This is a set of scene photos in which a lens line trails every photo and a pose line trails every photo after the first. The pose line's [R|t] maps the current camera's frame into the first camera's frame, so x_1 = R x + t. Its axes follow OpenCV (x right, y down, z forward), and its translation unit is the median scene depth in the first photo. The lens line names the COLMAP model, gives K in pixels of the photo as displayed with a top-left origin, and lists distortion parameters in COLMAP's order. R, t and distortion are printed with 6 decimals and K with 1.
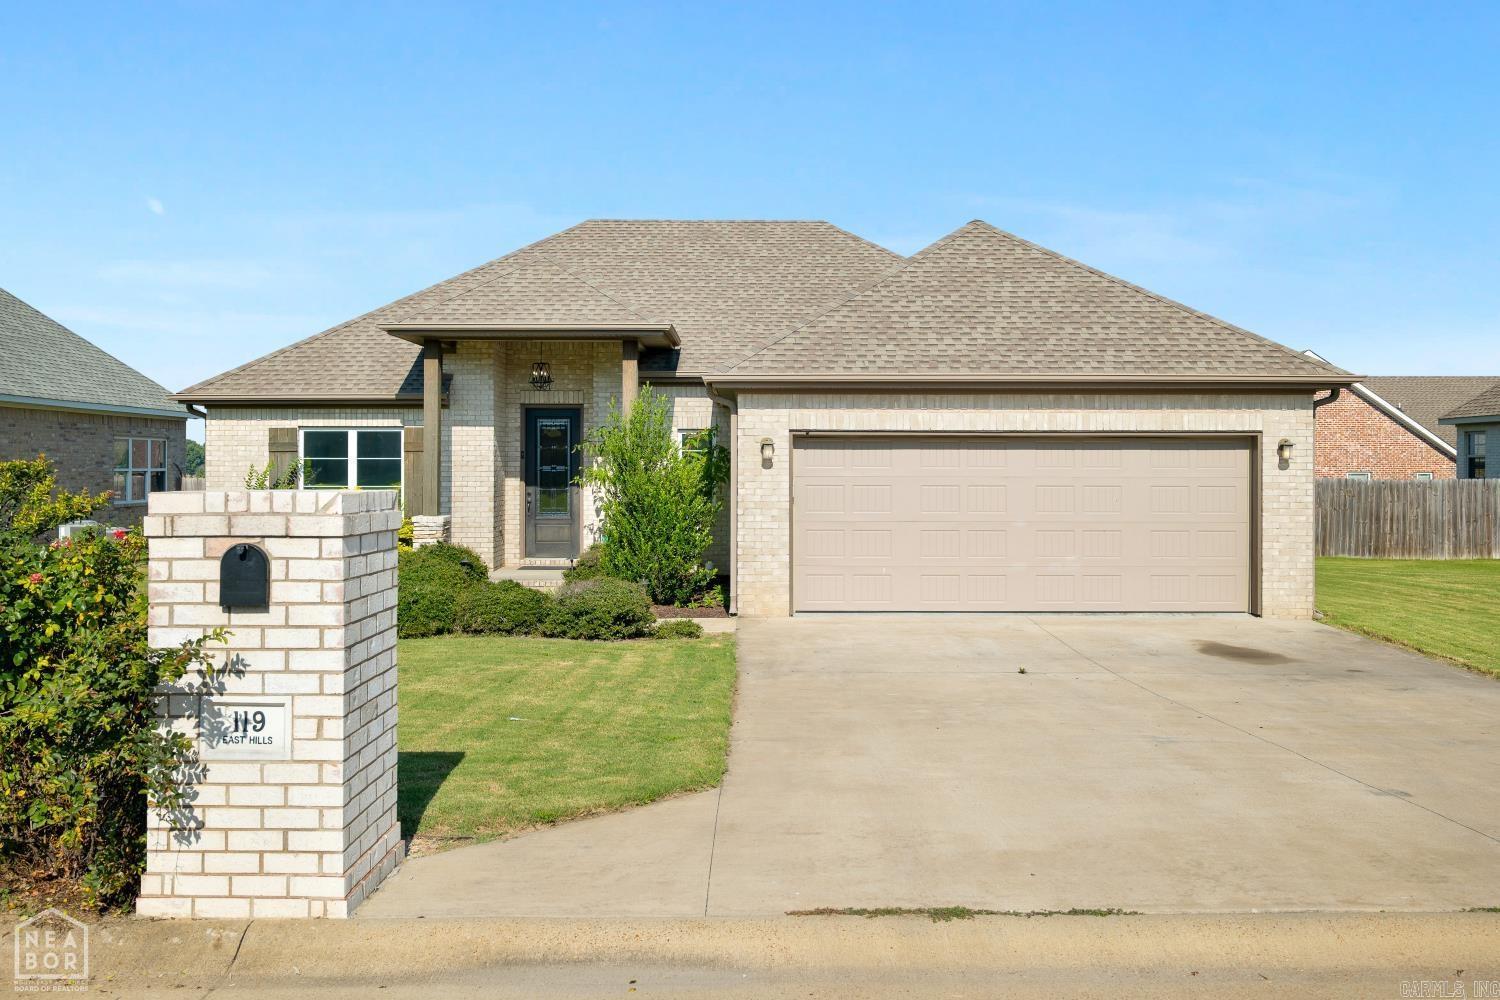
lens RADIAL K [[1264.5, 0, 751.3], [0, 1264.5, 469.6], [0, 0, 1]] dist [0.006092, 0.002923]
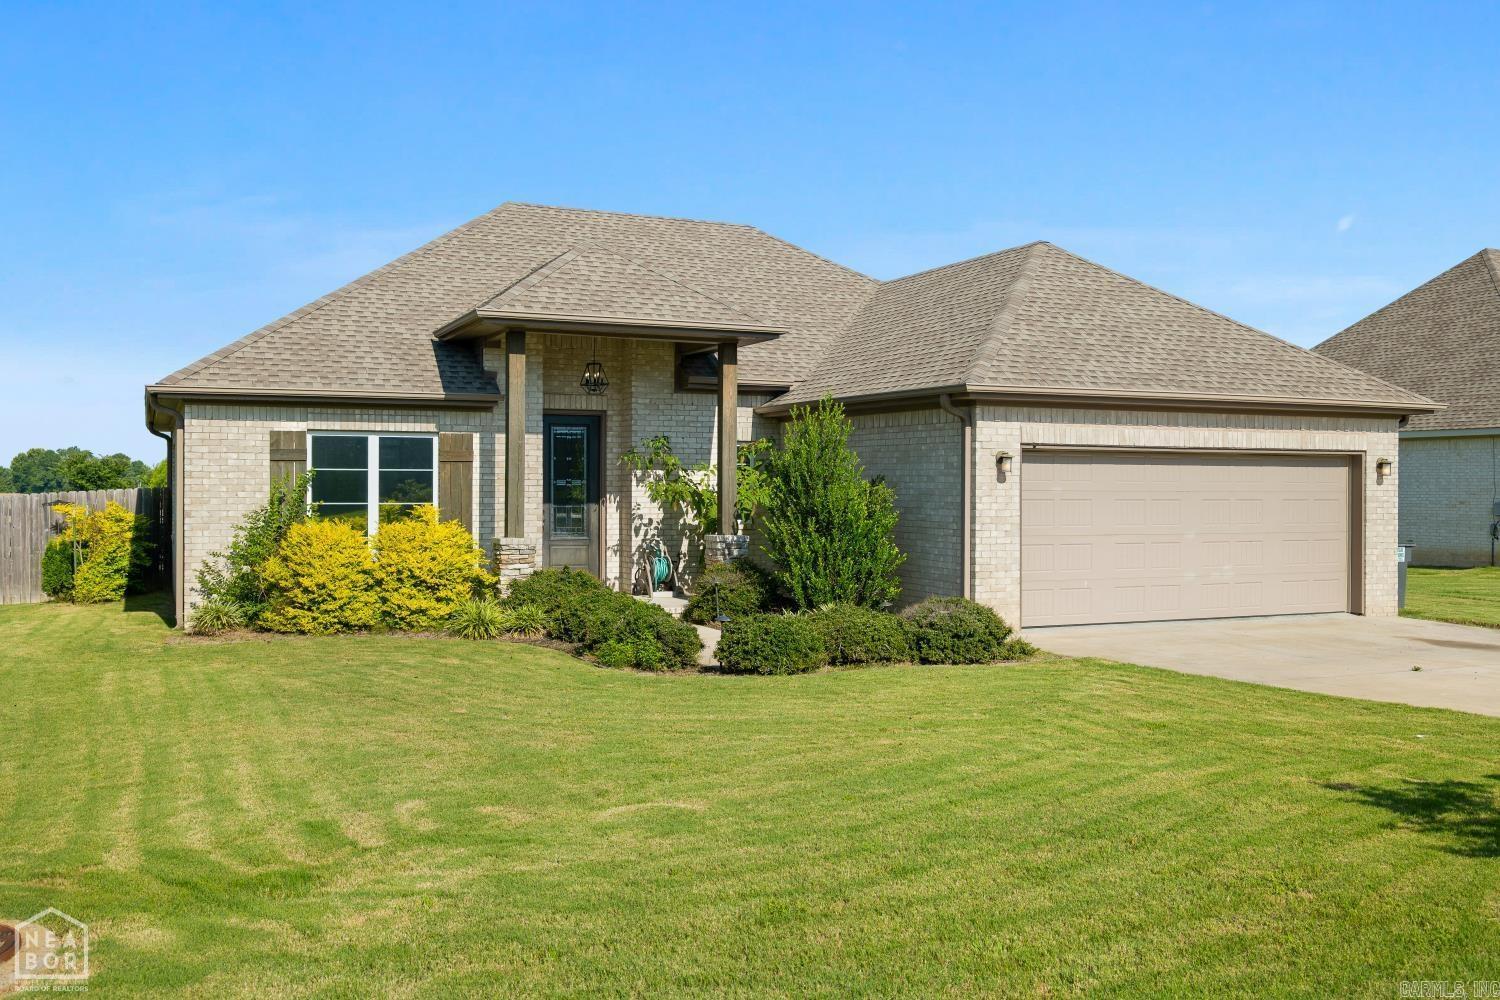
lens RADIAL K [[1309.9, 0, 756.6], [0, 1309.9, 493.9], [0, 0, 1]] dist [0.002763, 0.001266]
pose [[0.912007, -0.000282, 0.410175, -0.531306], [-0.001374, 0.999992, 0.003743, 0.004053], [-0.410173, -0.003977, 0.911999, 0.144700]]
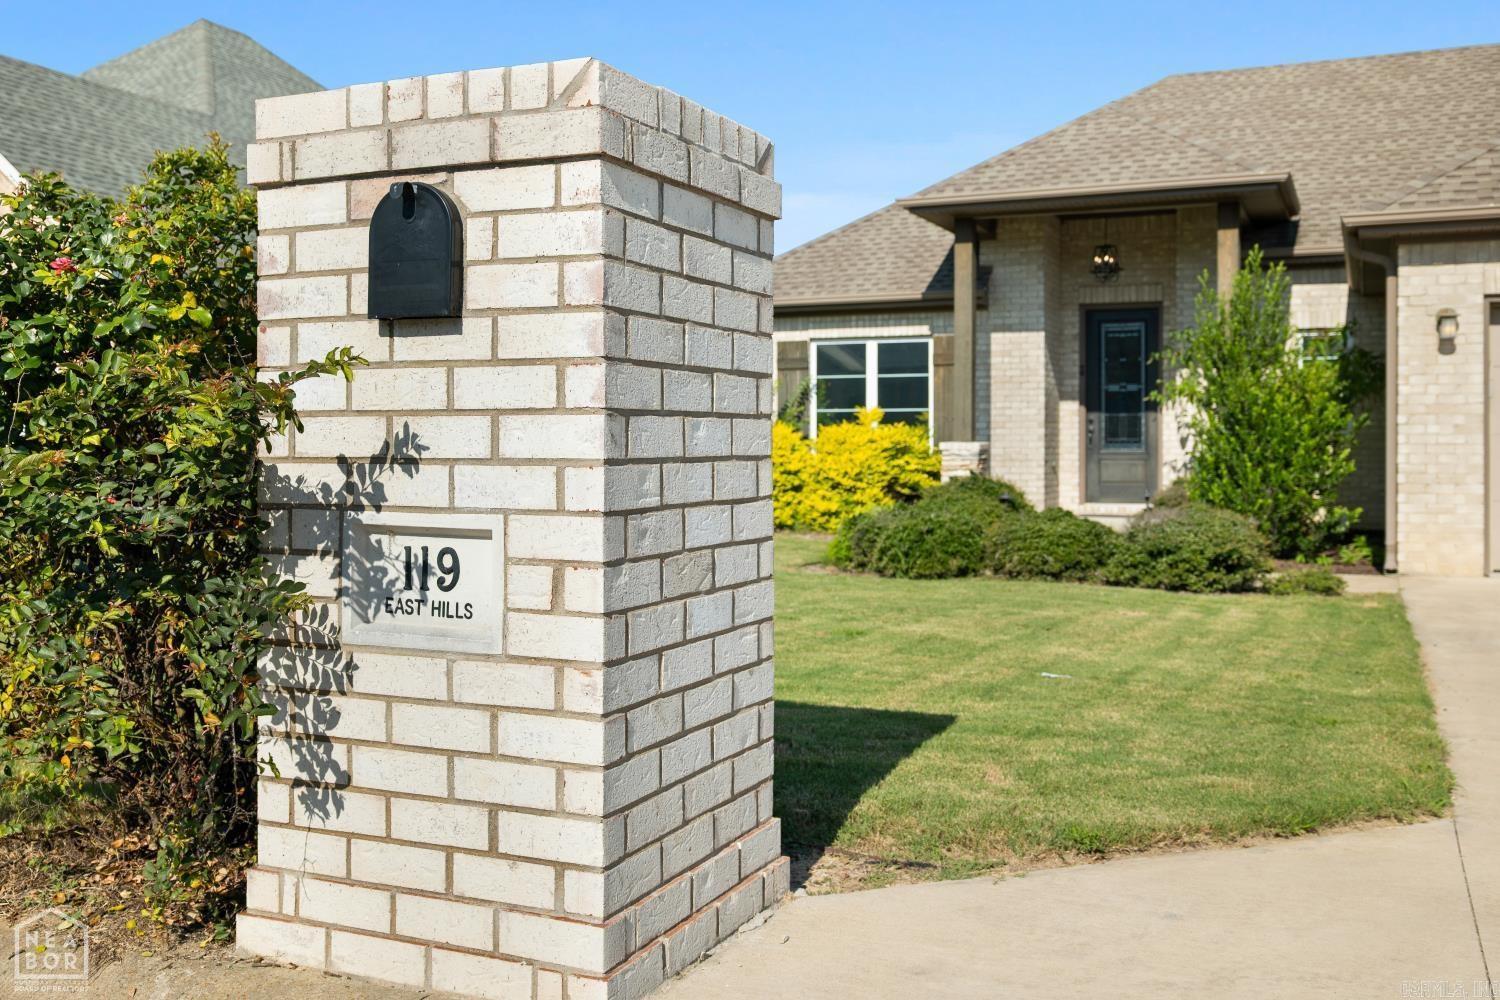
lens RADIAL K [[1425.5, 0, 766.9], [0, 1425.5, 453.5], [0, 0, 1]] dist [0.001249, 0.000000]
pose [[0.919906, -0.000056, -0.392139, -0.020620], [0.002946, 0.999973, 0.006768, 0.041999], [0.392127, -0.007381, 0.919881, 0.154747]]
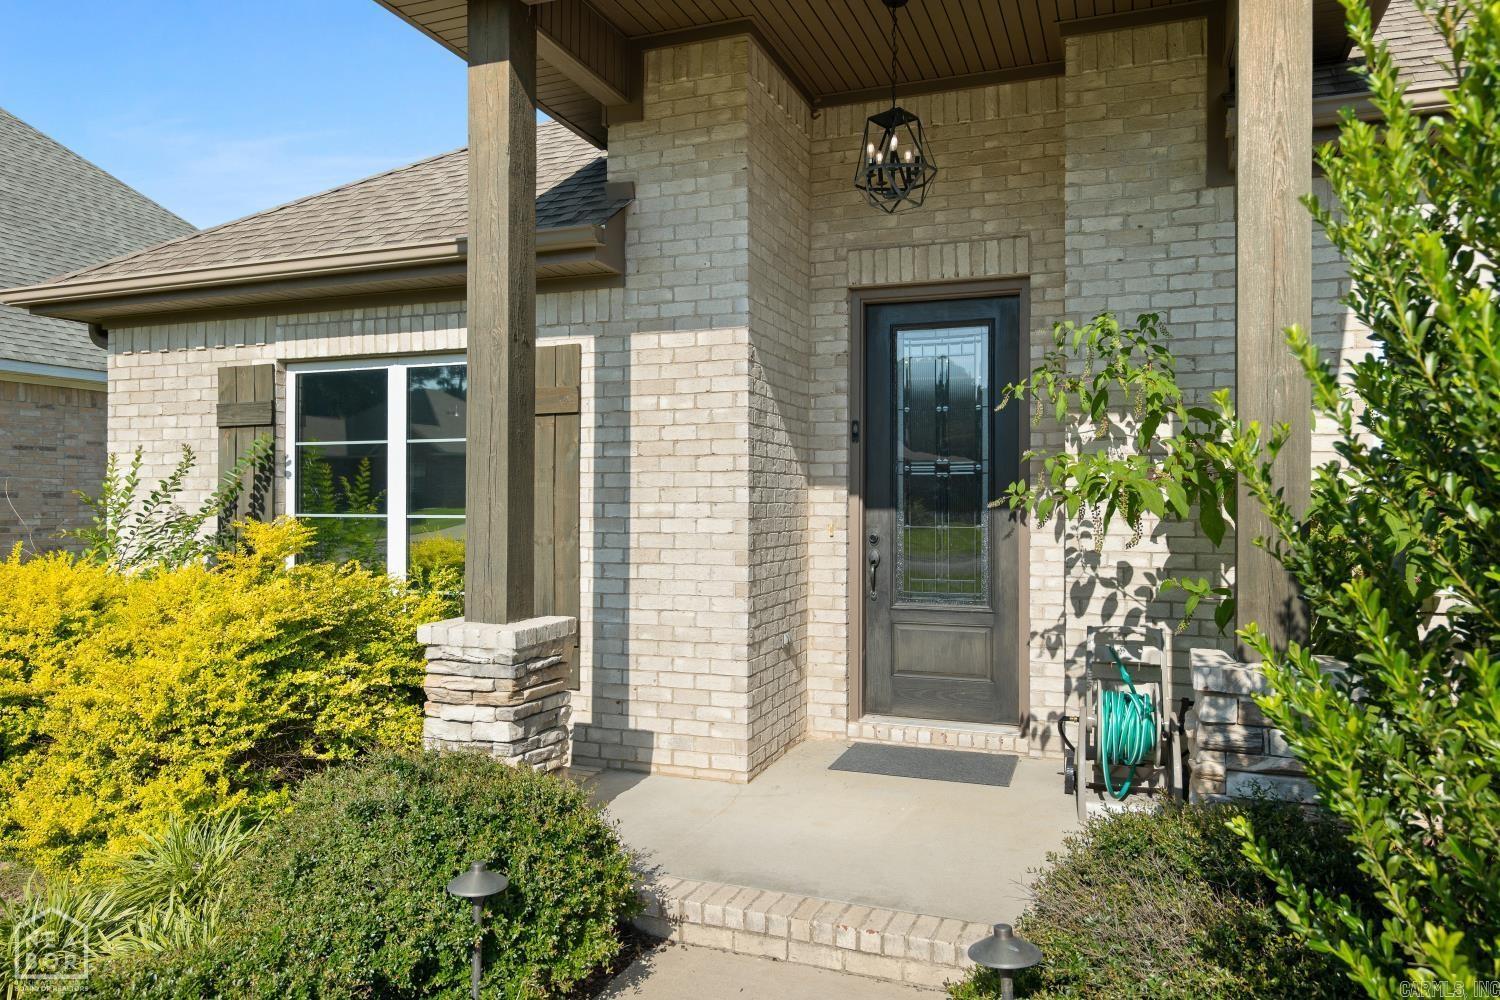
lens RADIAL K [[1027.4, 0, 750.8], [0, 1027.4, 500.0], [0, 0, 1]] dist [0.005036, -0.000817]
pose [[0.933943, -0.002329, -0.357414, -0.132934], [0.001361, 0.999995, -0.002960, 0.011610], [0.357419, 0.002278, 0.933941, 0.915404]]
